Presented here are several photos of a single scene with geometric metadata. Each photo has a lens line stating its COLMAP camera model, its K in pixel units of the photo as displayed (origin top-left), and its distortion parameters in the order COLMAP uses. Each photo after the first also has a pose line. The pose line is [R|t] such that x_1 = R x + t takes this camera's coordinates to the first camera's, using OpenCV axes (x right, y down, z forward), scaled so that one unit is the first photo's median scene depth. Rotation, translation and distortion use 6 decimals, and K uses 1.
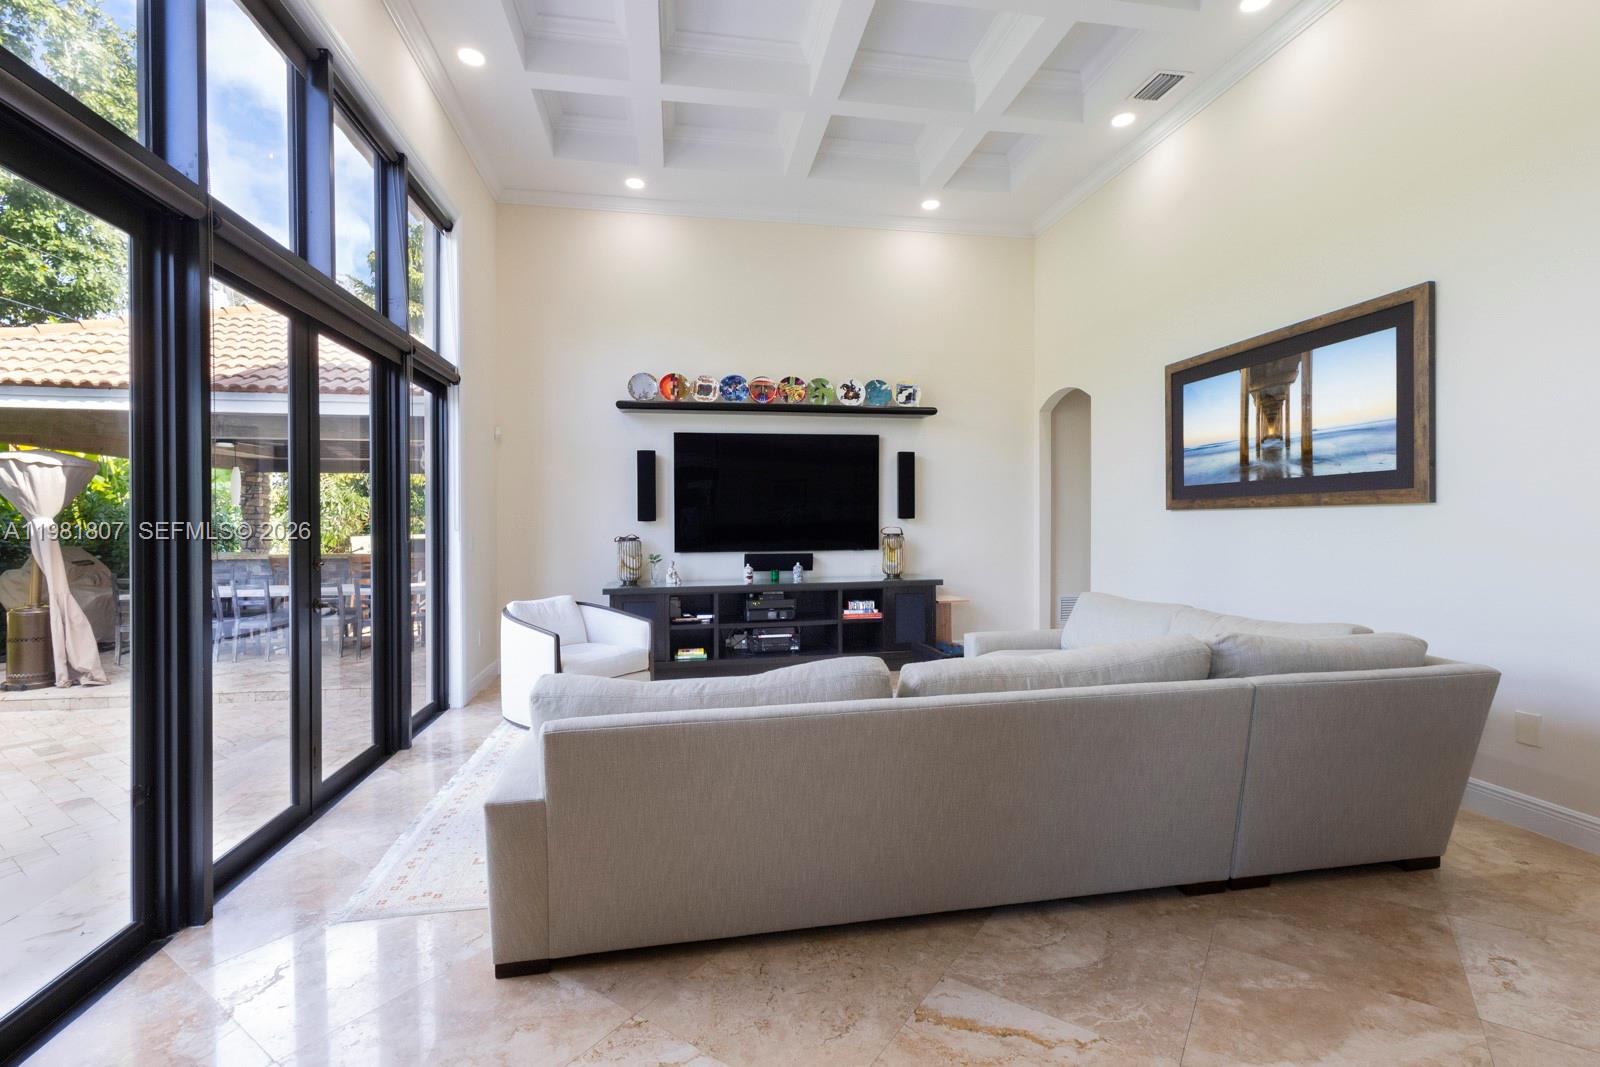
lens RADIAL K [[778.7, 0, 805.1], [0, 778.7, 527.7], [0, 0, 1]] dist [0.006099, 0.001041]
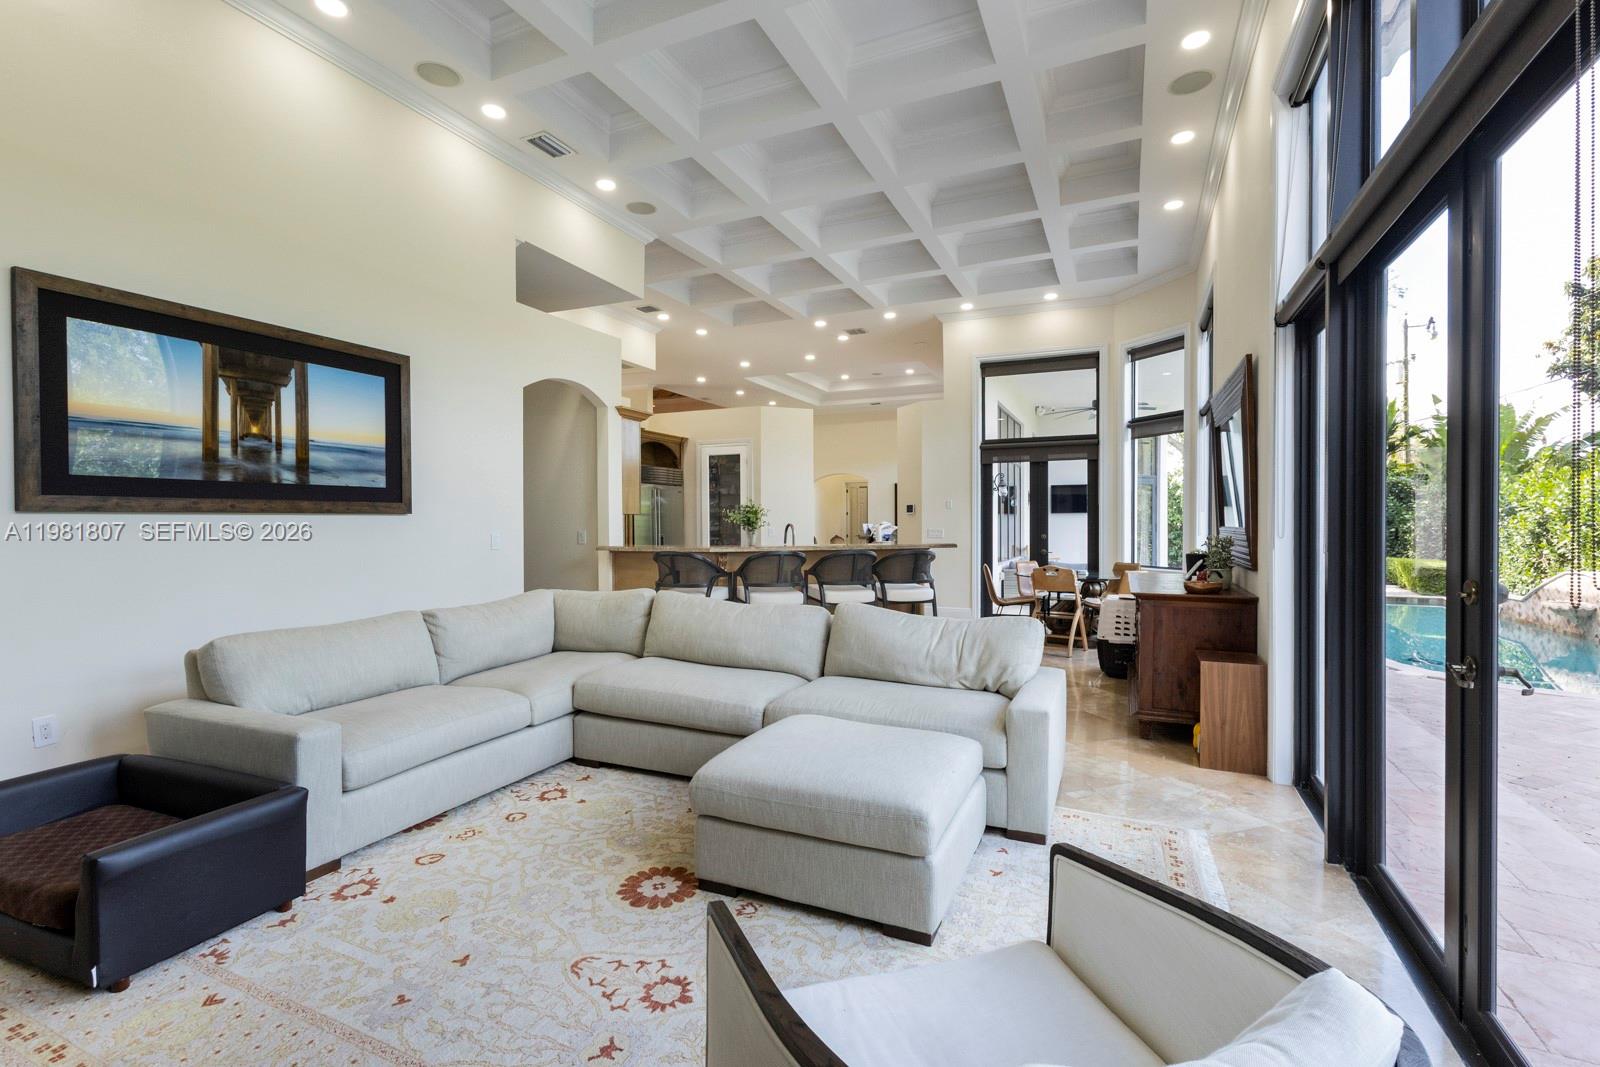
lens RADIAL K [[778.7, 0, 787.1], [0, 778.7, 528.1], [0, 0, 1]] dist [0.006099, 0.001041]
pose [[-0.832922, -0.001222, 0.553390, -0.435623], [0.007062, 0.999893, 0.012837, -0.015845], [-0.553346, 0.014600, -0.832824, 1.443380]]
